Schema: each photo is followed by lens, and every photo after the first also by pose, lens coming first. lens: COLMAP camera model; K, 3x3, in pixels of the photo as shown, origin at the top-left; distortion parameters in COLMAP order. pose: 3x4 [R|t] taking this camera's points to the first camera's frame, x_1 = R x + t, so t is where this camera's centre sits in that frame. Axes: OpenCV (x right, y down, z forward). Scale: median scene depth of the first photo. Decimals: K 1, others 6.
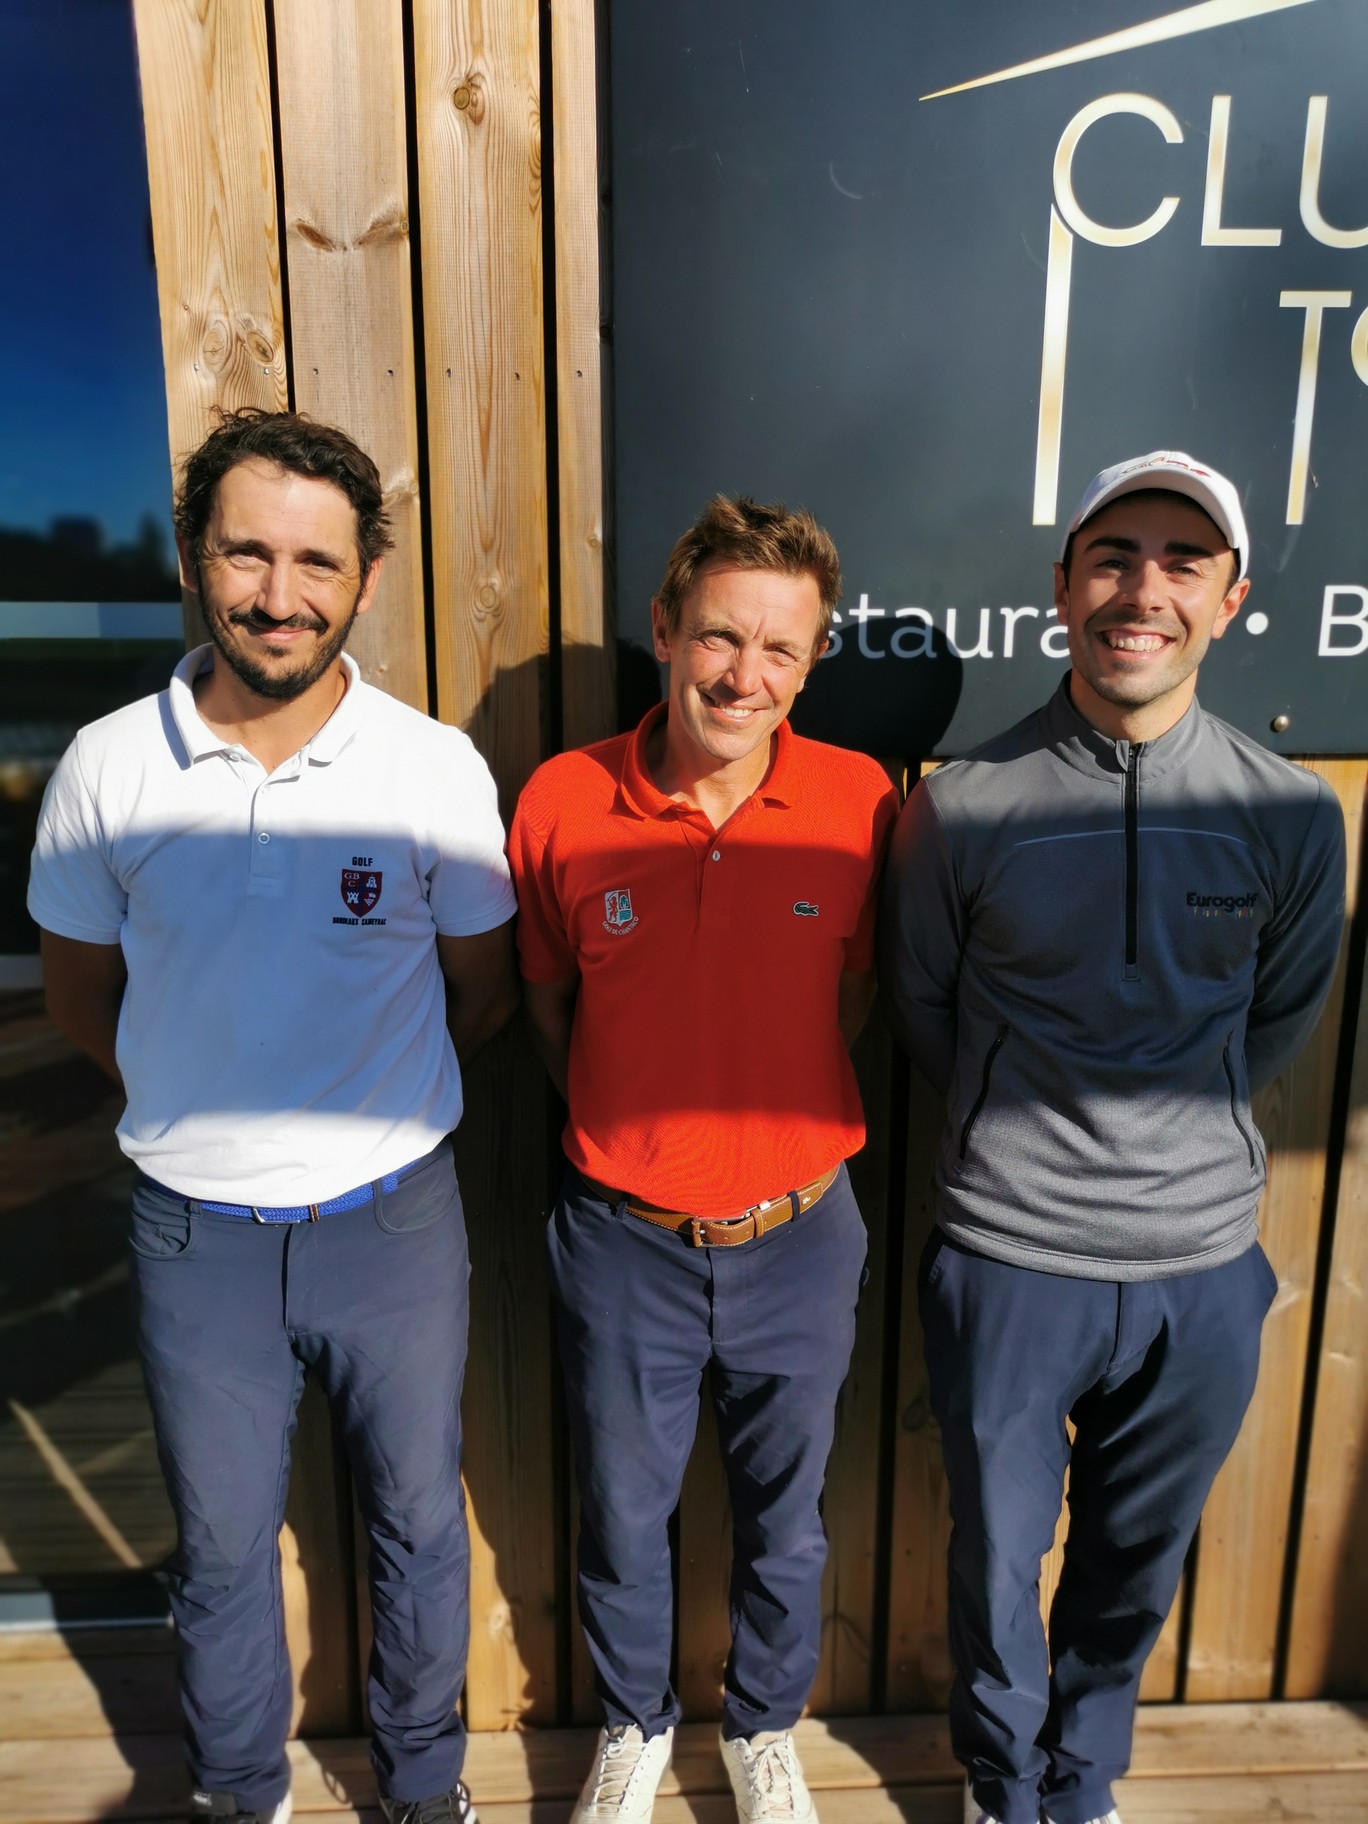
lens RADIAL K [[1427.8, 0, 677.7], [0, 1427.8, 904.6], [0, 0, 1]] dist [0.018708, -0.012647]
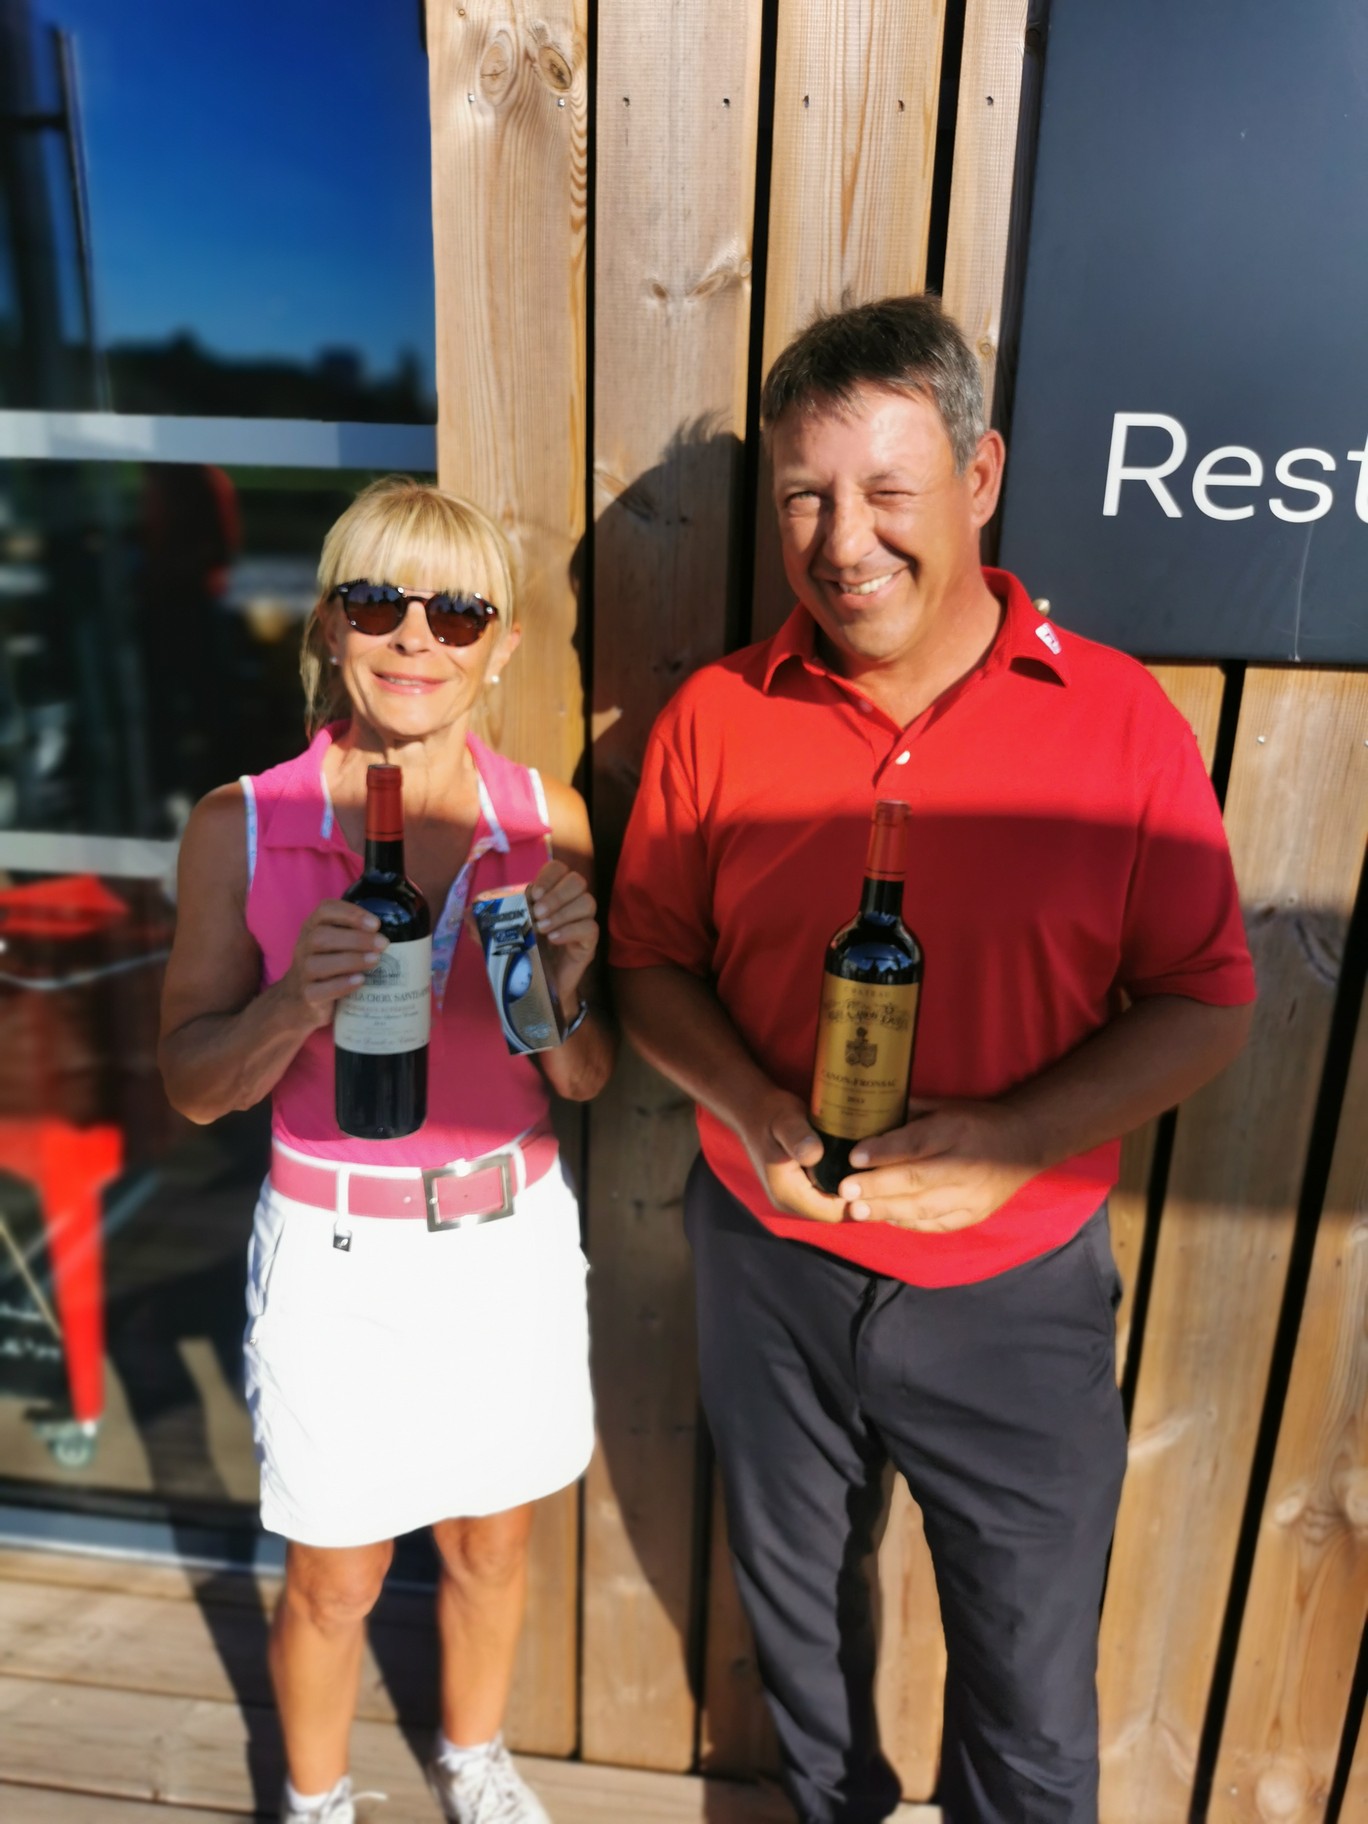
lens RADIAL K [[1427.8, 0, 663.7], [0, 1427.8, 892.0], [0, 0, 1]] dist [0.018708, -0.012647]
pose [[0.984419, 0.075346, -0.158875, -0.086395], [-0.059840, 0.993163, 0.100228, -0.044167], [0.165341, -0.089160, 0.982198, 0.244091]]
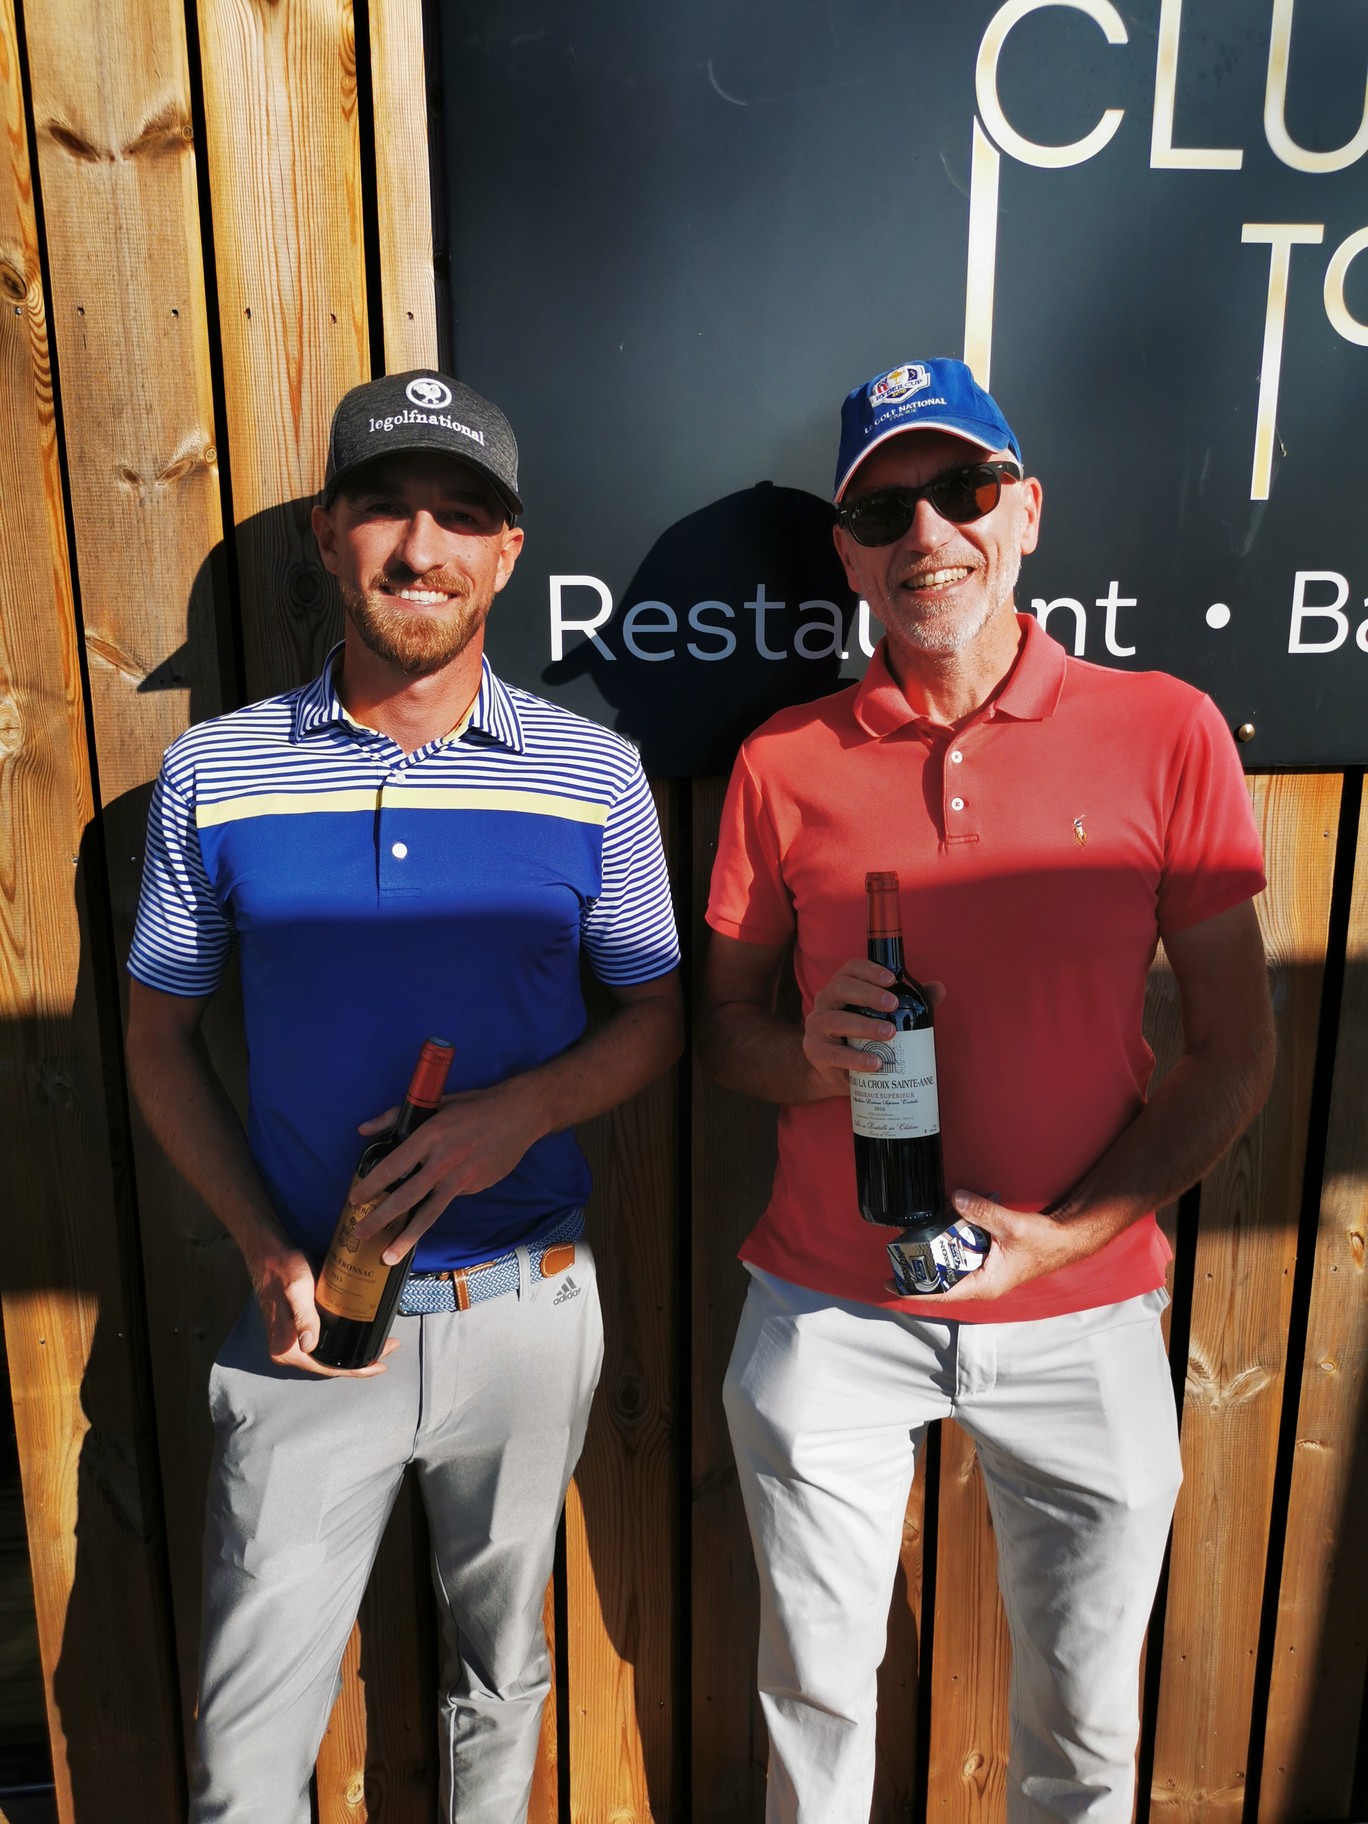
lens RADIAL K [[1427.8, 0, 685.4], [0, 1427.8, 904.9], [0, 0, 1]] dist [0.018708, -0.012647]
pose [[0.998507, -0.016090, 0.052197, 0.041242], [0.015903, 0.999866, 0.003992, -0.033924], [-0.052254, -0.003156, 0.998629, 0.170717]]
